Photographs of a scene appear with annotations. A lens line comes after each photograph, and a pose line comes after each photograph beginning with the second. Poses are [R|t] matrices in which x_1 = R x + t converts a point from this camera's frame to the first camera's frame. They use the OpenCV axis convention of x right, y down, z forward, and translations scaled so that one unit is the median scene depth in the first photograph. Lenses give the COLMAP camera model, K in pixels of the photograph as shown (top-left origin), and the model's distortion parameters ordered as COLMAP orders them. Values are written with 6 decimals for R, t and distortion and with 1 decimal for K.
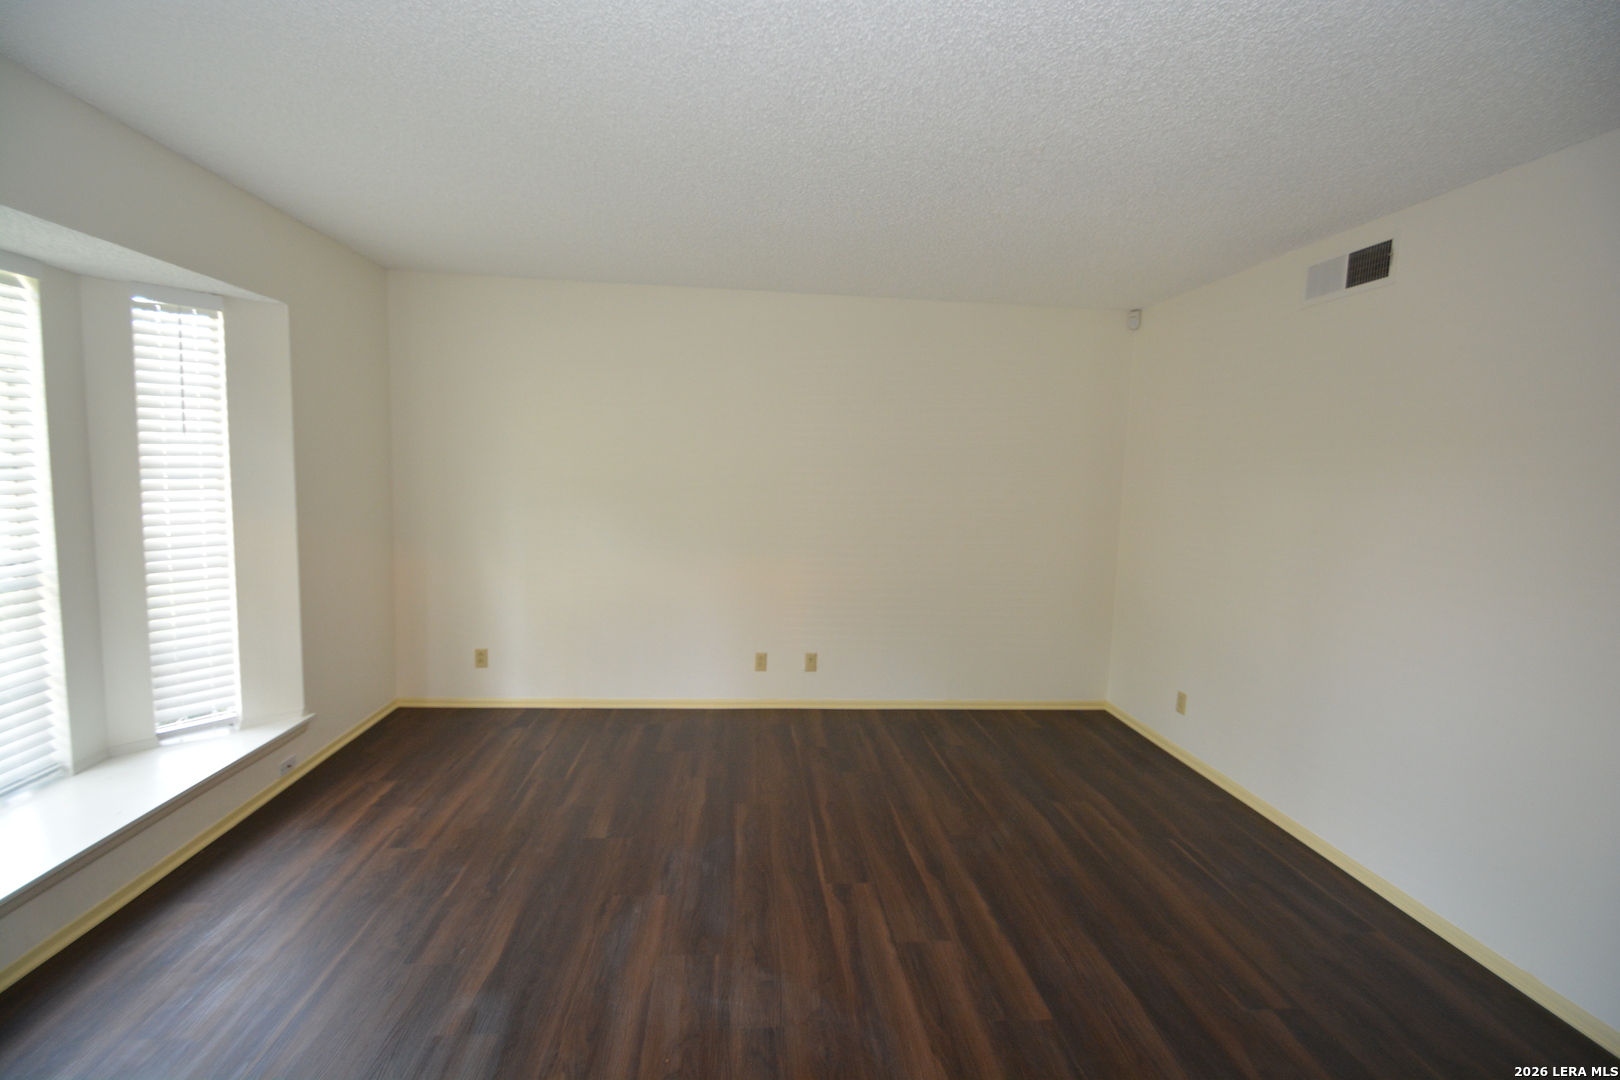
lens RADIAL K [[708.2, 0, 800.7], [0, 708.2, 539.4], [0, 0, 1]] dist [-0.011739, -0.000147]
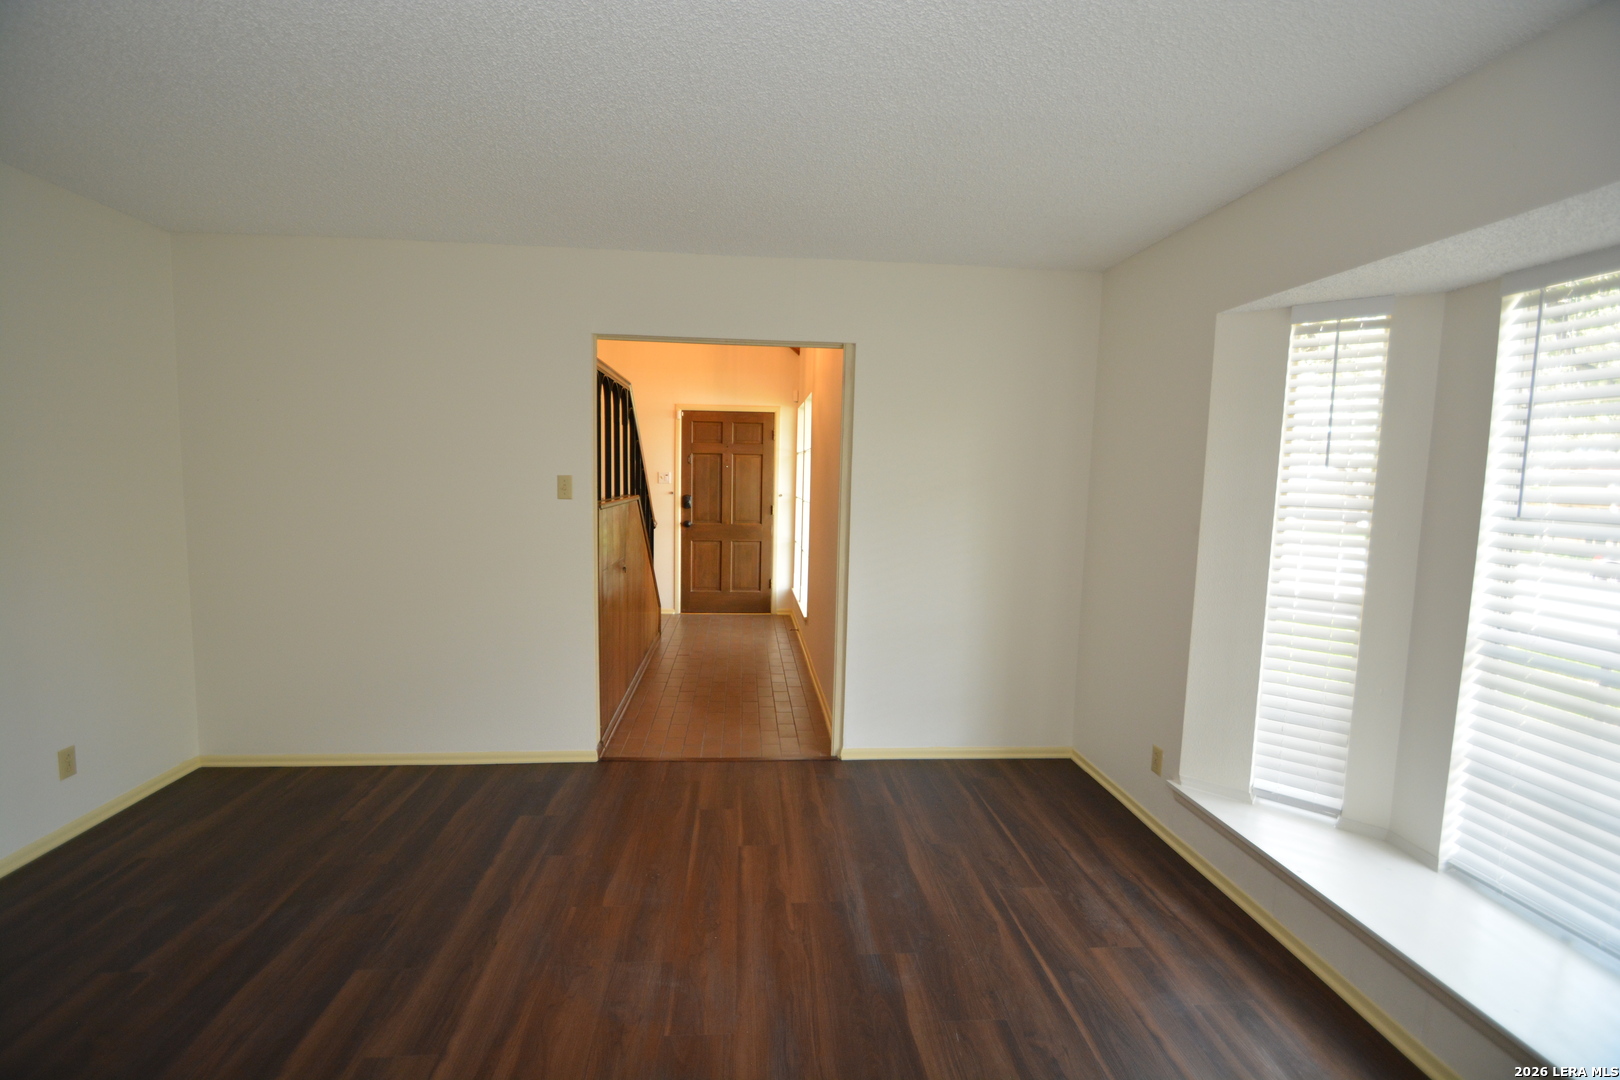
lens RADIAL K [[708.2, 0, 800.7], [0, 708.2, 539.4], [0, 0, 1]] dist [-0.011739, -0.000147]
pose [[-0.998285, -0.058474, 0.002643, -0.267066], [-0.056792, 0.978528, 0.198136, -0.196992], [-0.014172, 0.197647, -0.980171, 1.847280]]
